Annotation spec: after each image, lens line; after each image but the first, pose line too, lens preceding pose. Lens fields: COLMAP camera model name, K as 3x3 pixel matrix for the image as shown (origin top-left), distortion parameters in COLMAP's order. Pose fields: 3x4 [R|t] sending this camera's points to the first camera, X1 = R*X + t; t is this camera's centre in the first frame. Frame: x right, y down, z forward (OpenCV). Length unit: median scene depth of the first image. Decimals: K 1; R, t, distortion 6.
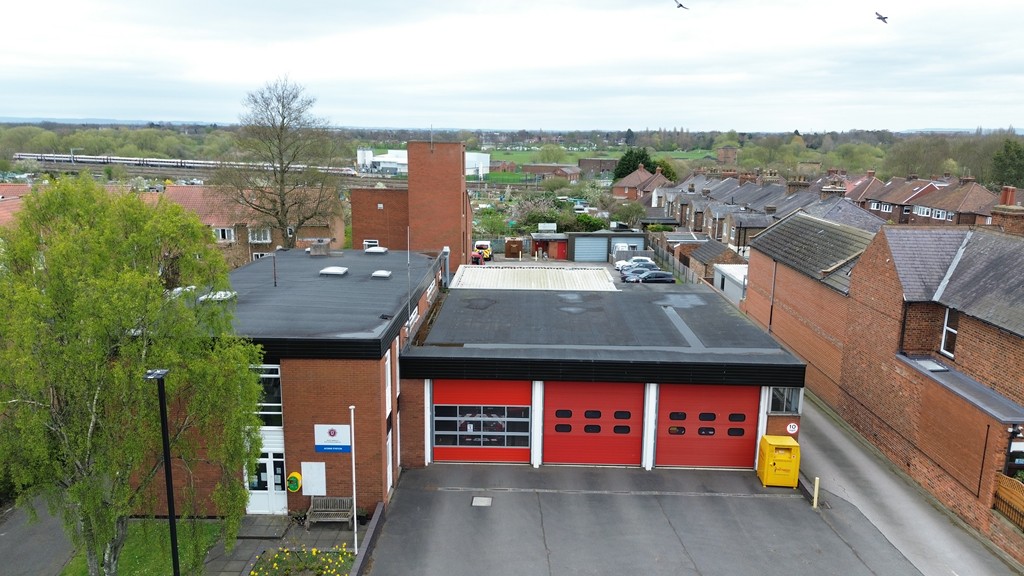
lens RADIAL K [[724.0, 0, 511.7], [0, 724.0, 284.6], [0, 0, 1]] dist [0.076149, -0.070093]
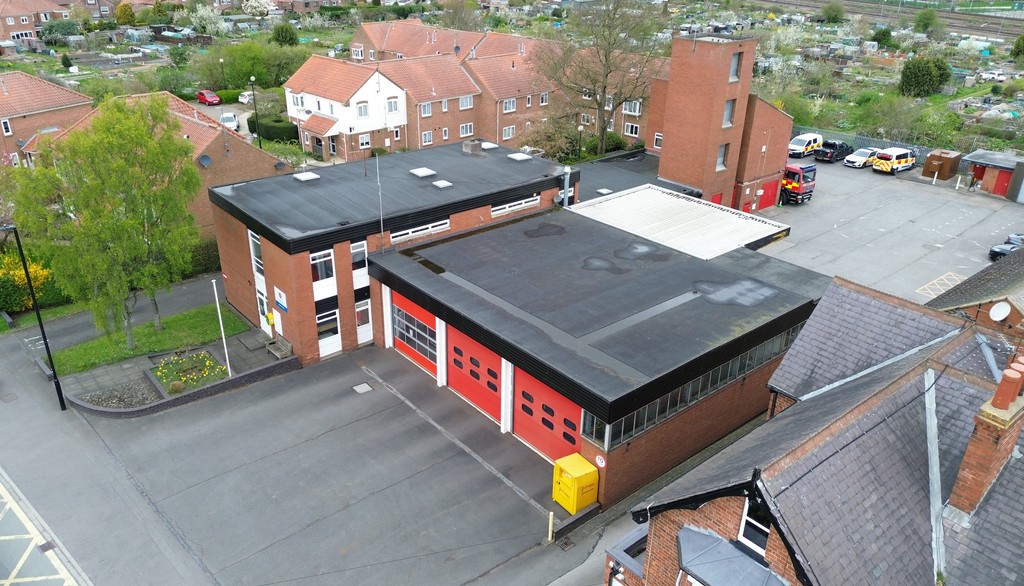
lens RADIAL K [[748.1, 0, 494.9], [0, 748.1, 284.5], [0, 0, 1]] dist [0.076486, -0.071076]
pose [[0.649773, 0.316050, -0.691309, 0.845198], [-0.159887, 0.945944, 0.282182, -0.240378], [0.743123, -0.072822, 0.665181, 0.301873]]
